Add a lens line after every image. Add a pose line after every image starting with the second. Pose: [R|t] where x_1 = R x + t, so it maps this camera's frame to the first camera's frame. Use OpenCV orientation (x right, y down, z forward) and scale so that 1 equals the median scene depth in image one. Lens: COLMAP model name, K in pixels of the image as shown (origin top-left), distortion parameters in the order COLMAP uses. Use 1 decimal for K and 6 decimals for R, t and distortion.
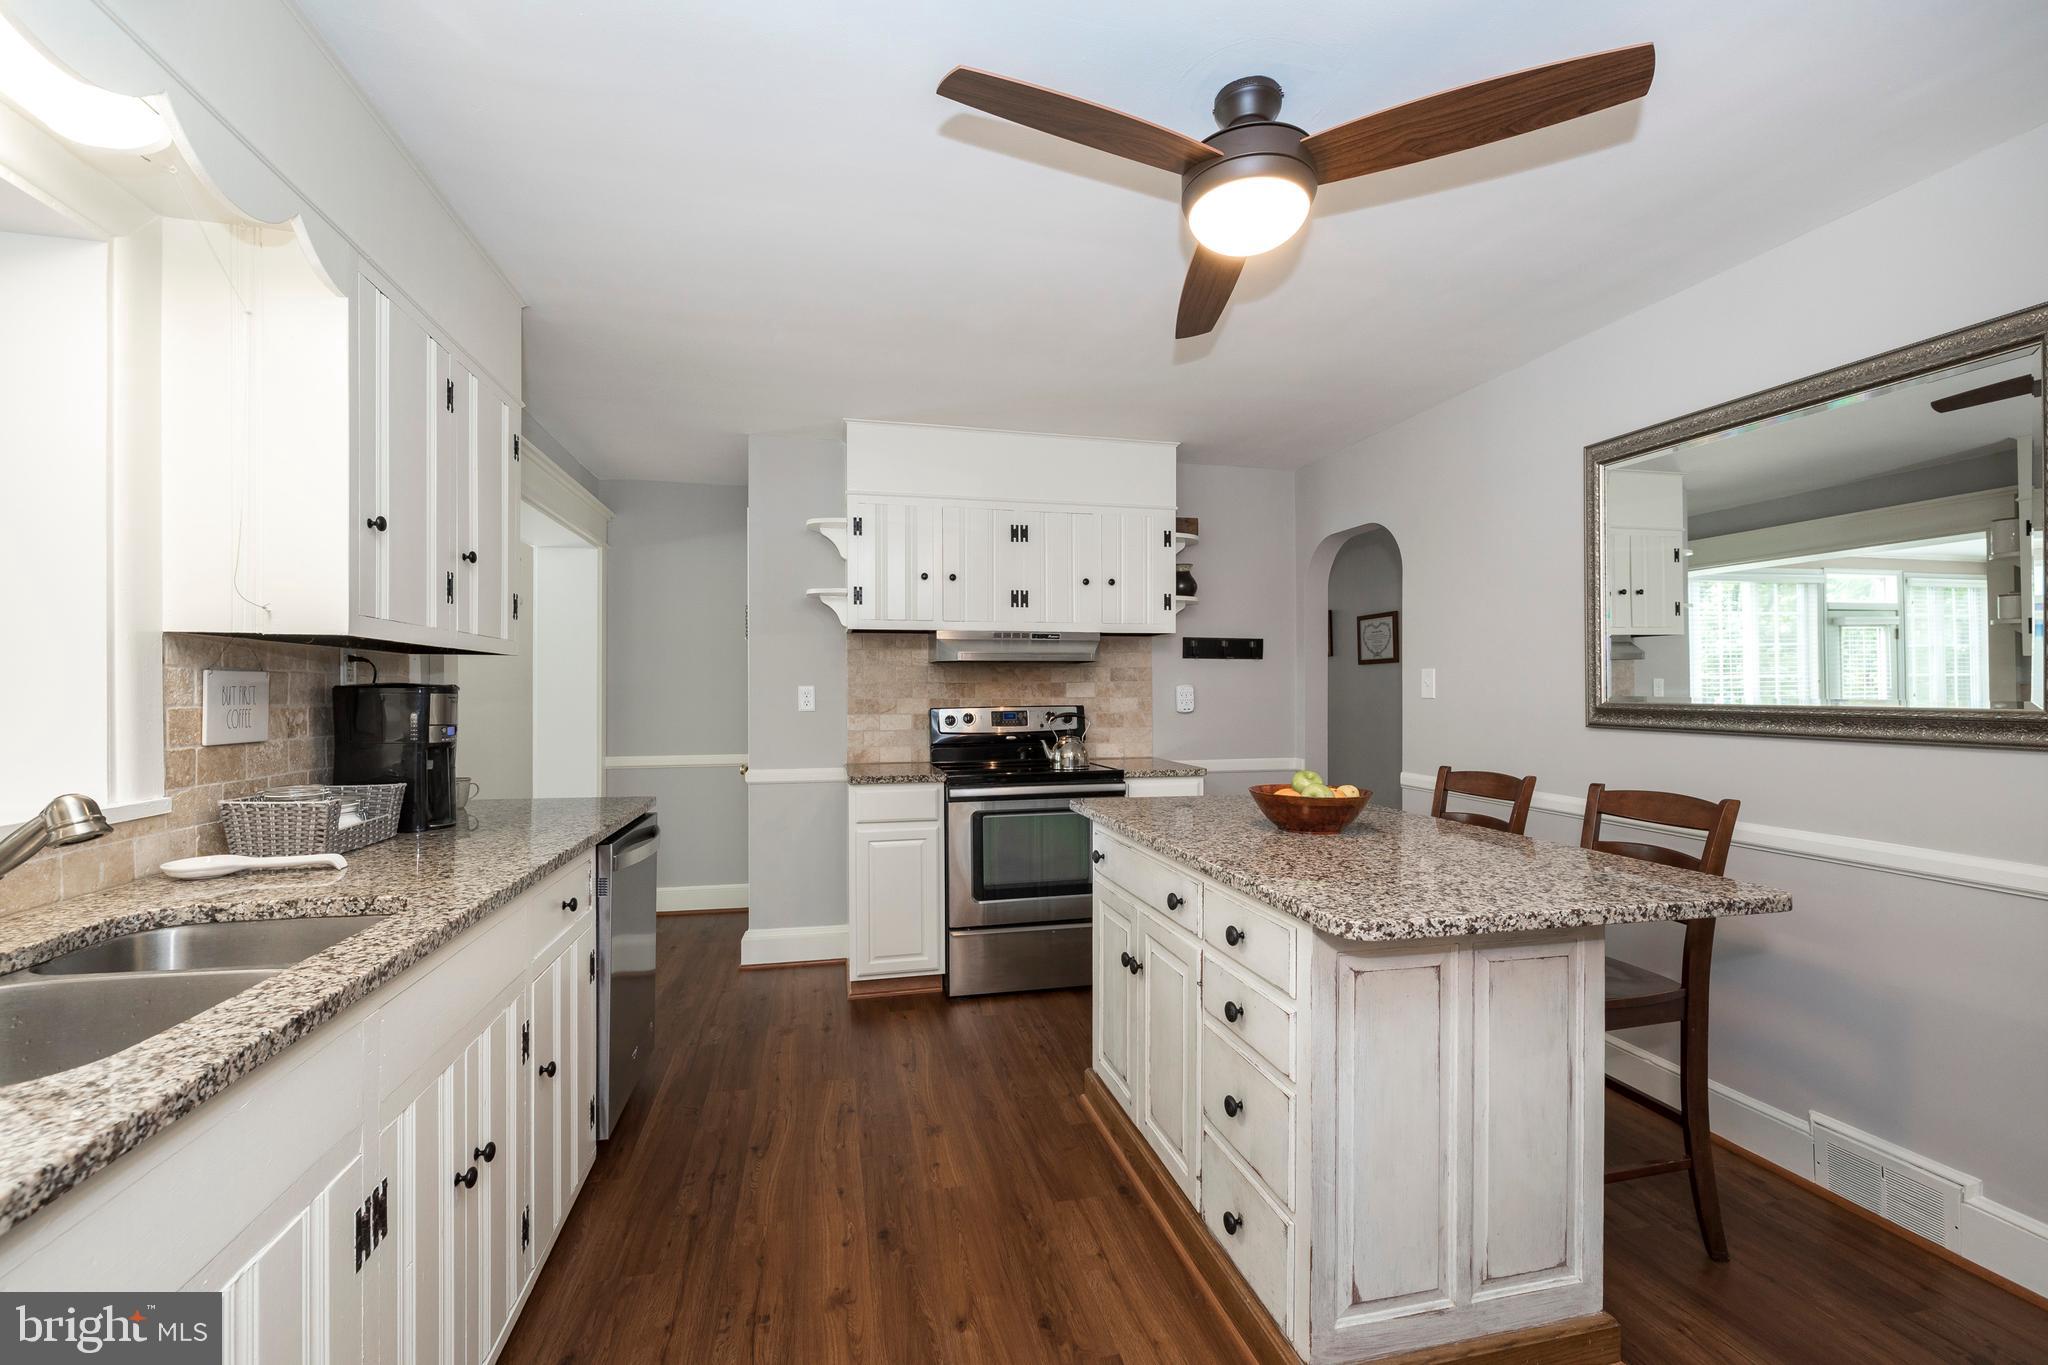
lens RADIAL K [[861.8, 0, 1026.6], [0, 861.8, 688.7], [0, 0, 1]] dist [0.000782, -0.000291]
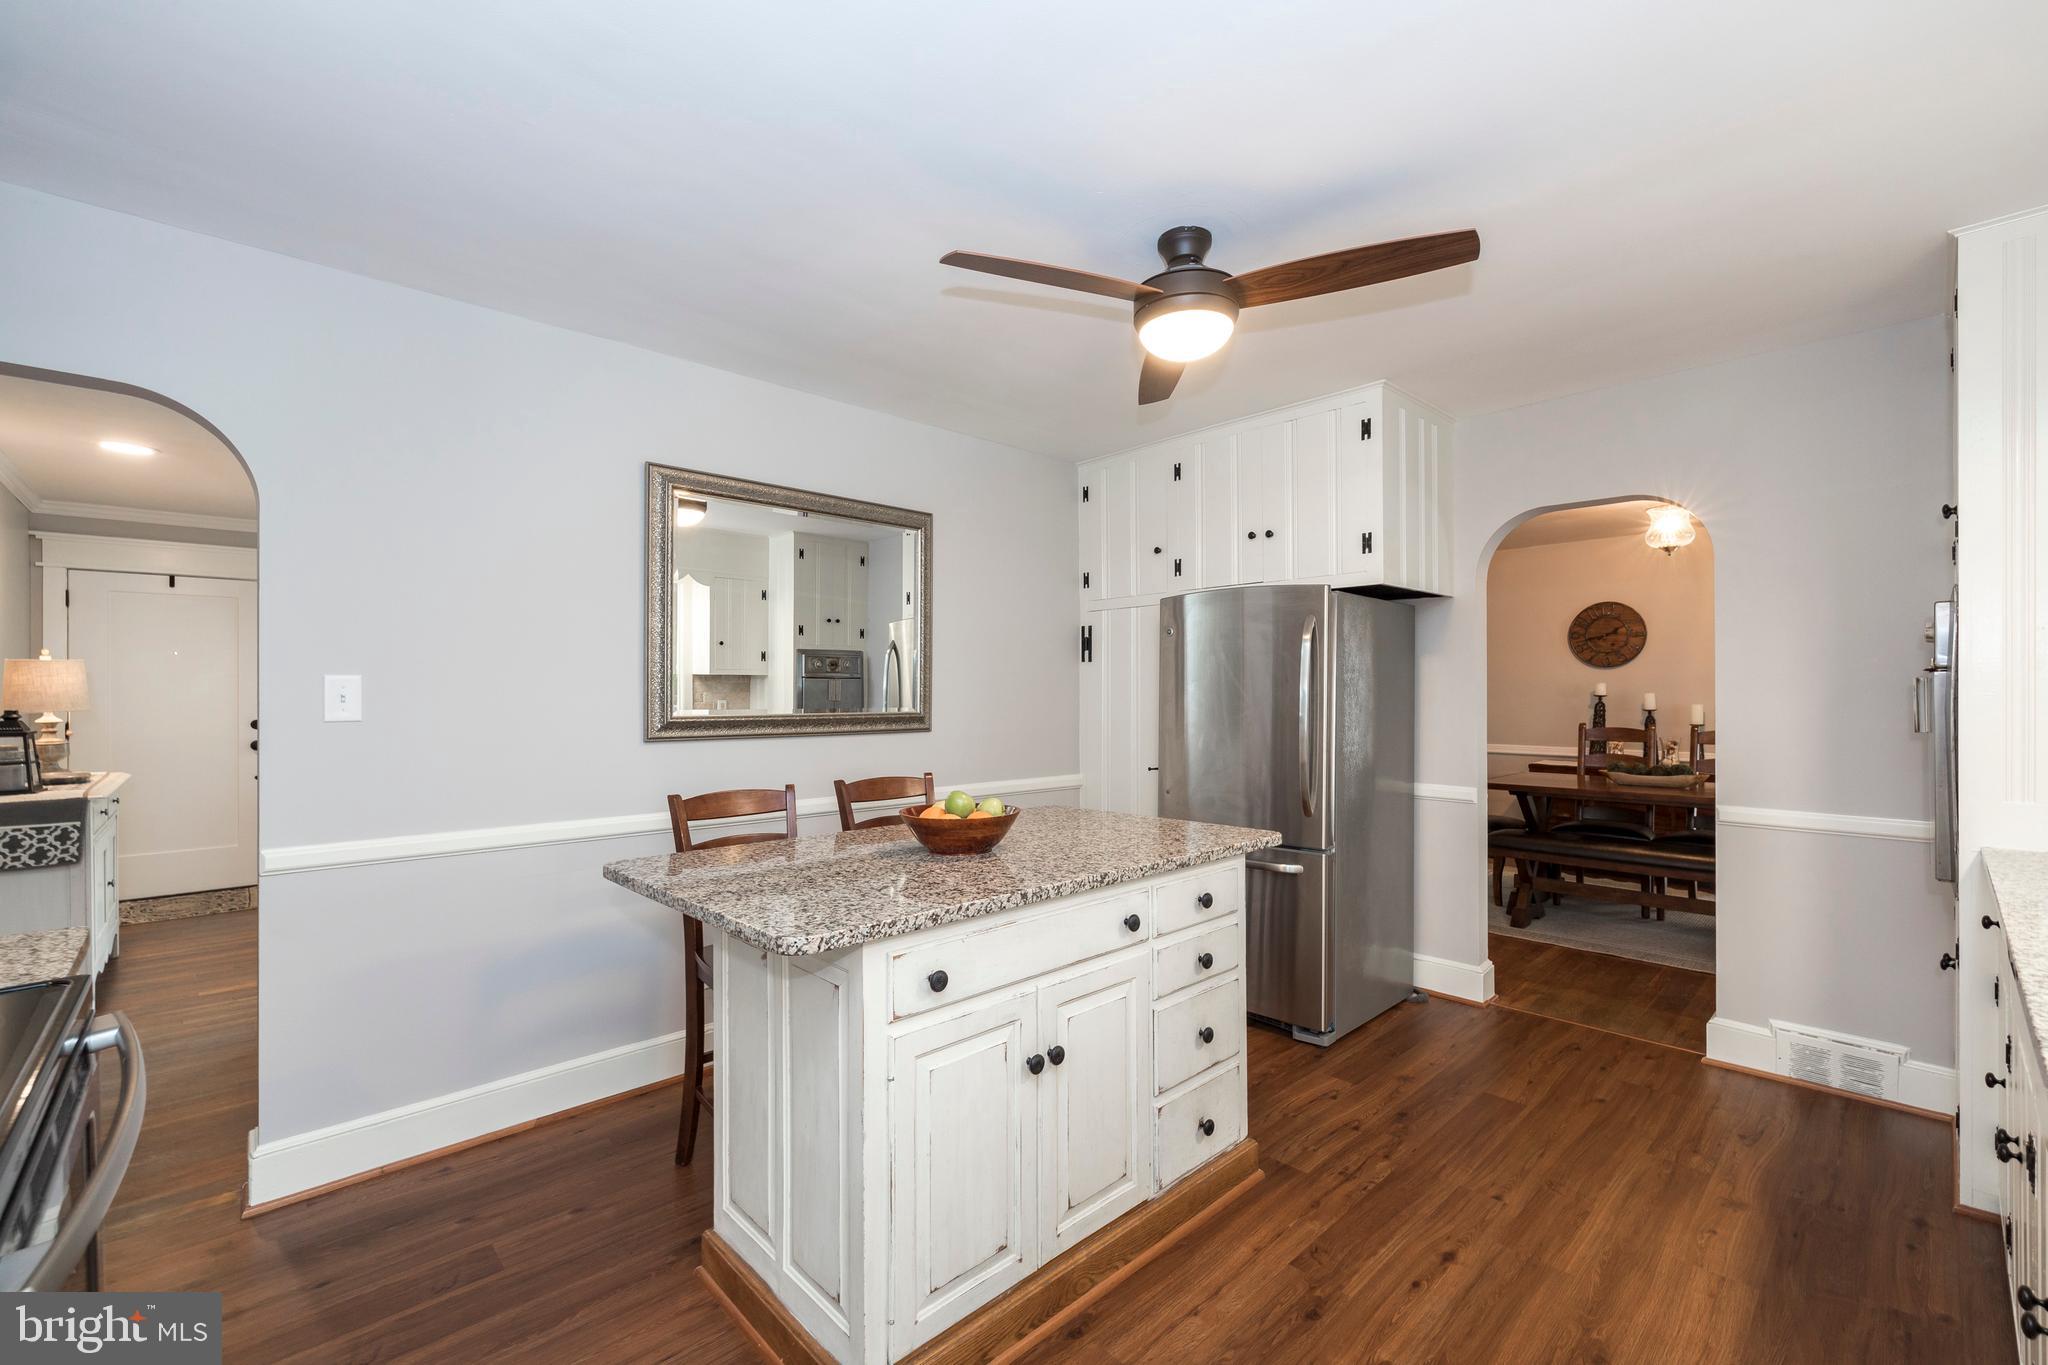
lens RADIAL K [[861.8, 0, 1026.6], [0, 861.8, 688.7], [0, 0, 1]] dist [0.000782, -0.000291]
pose [[-0.503243, 0.005754, 0.864126, -0.499821], [0.000545, 0.999980, -0.006341, -0.012539], [-0.864145, -0.002720, -0.503236, 1.283525]]
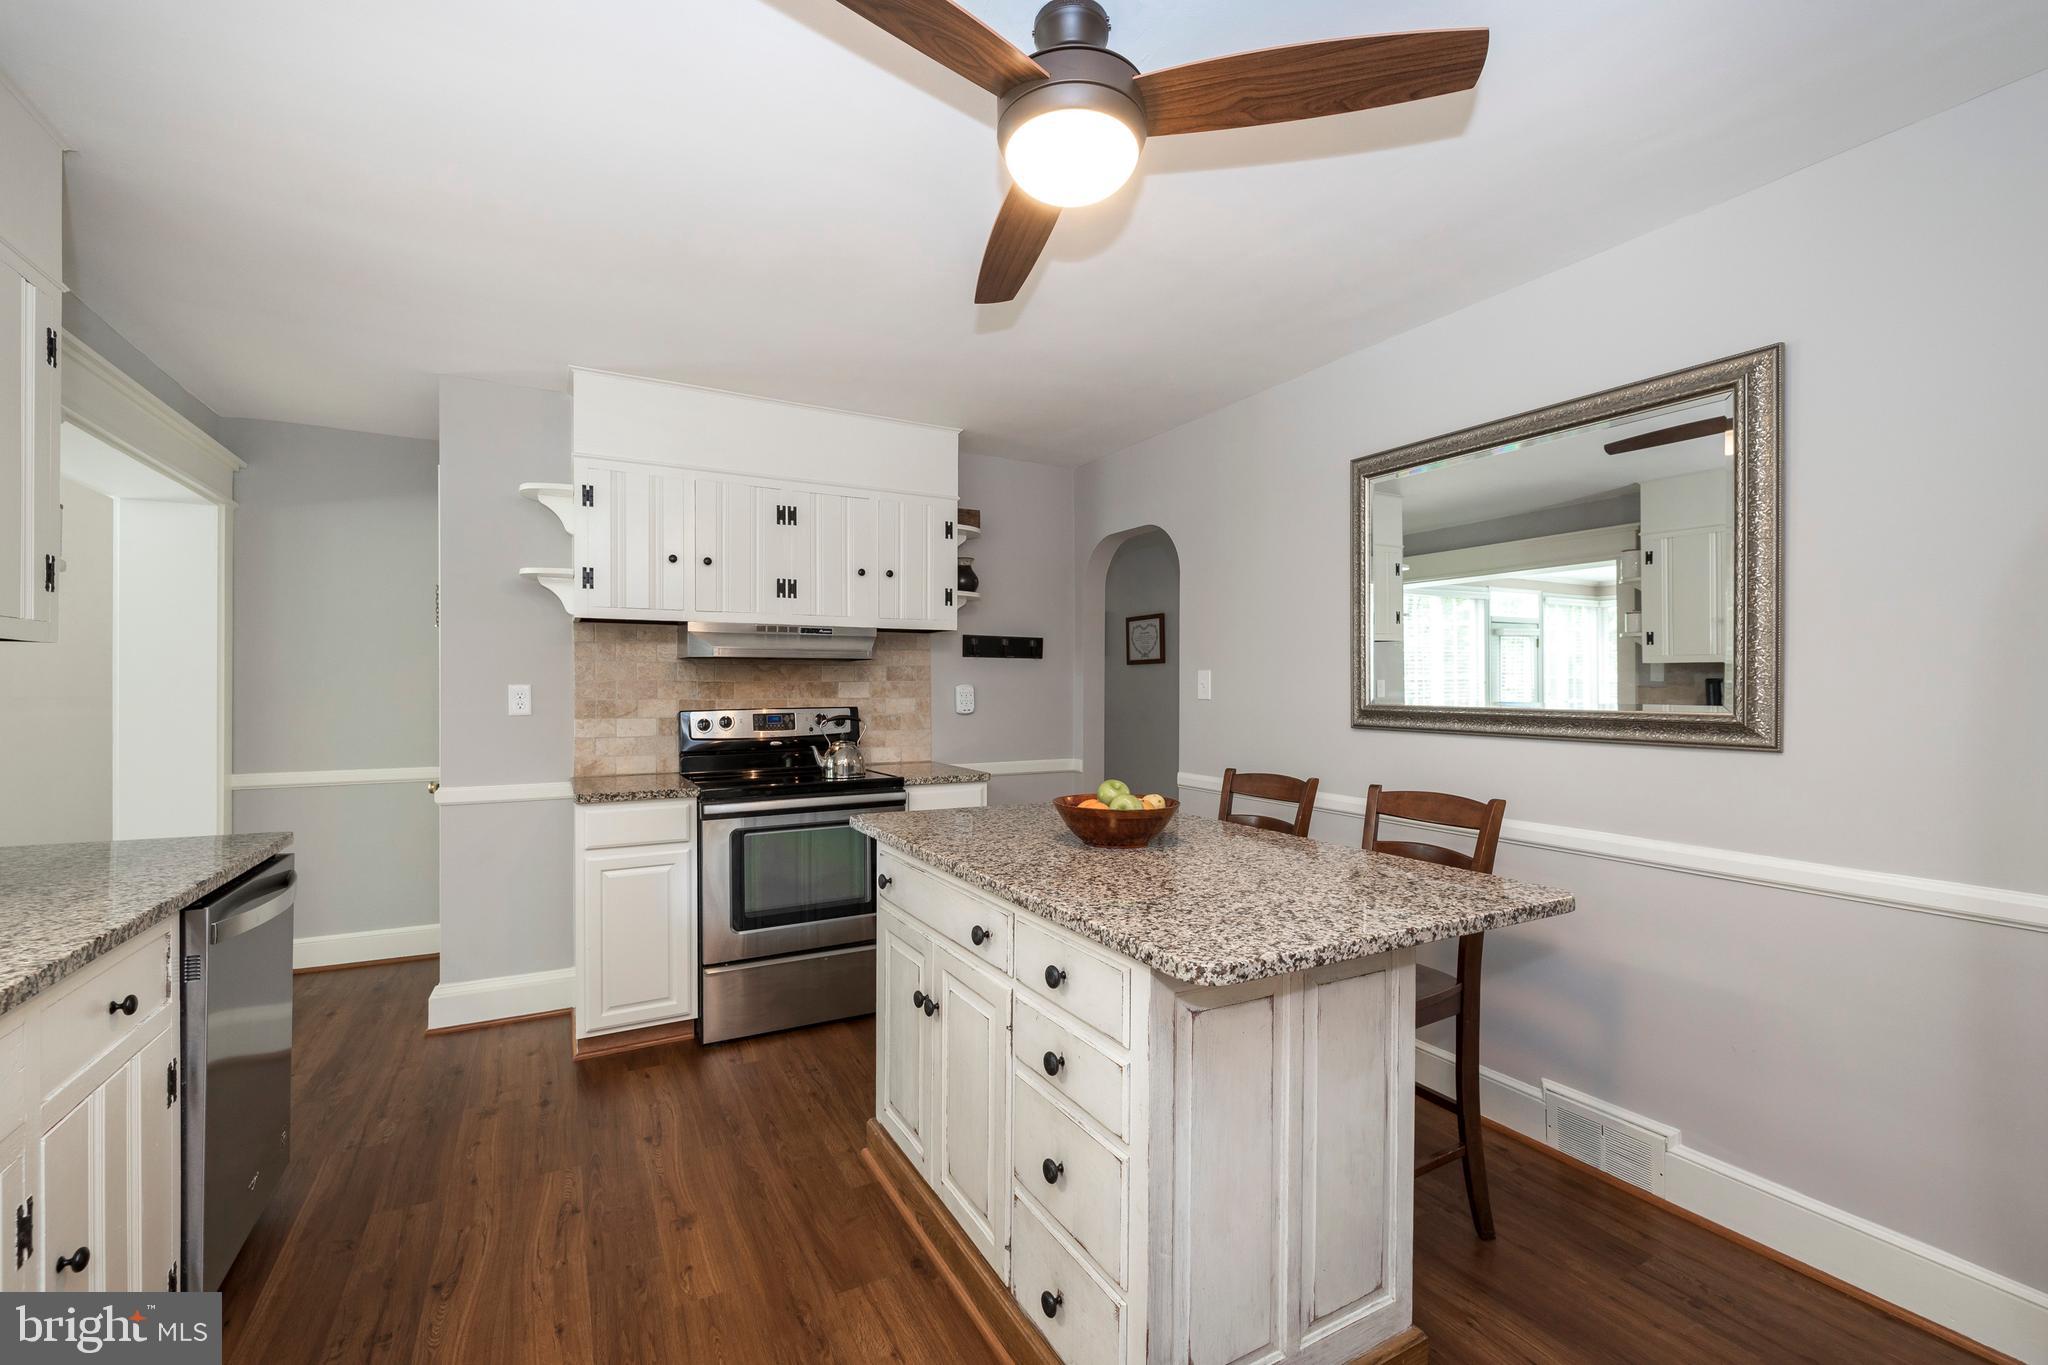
lens RADIAL K [[861.8, 0, 1026.6], [0, 861.8, 688.7], [0, 0, 1]] dist [0.000782, -0.000291]
pose [[0.962537, 0.002312, 0.271142, -0.017326], [-0.003344, 0.999989, 0.003344, -0.006333], [-0.271131, -0.004126, 0.962534, 0.112674]]
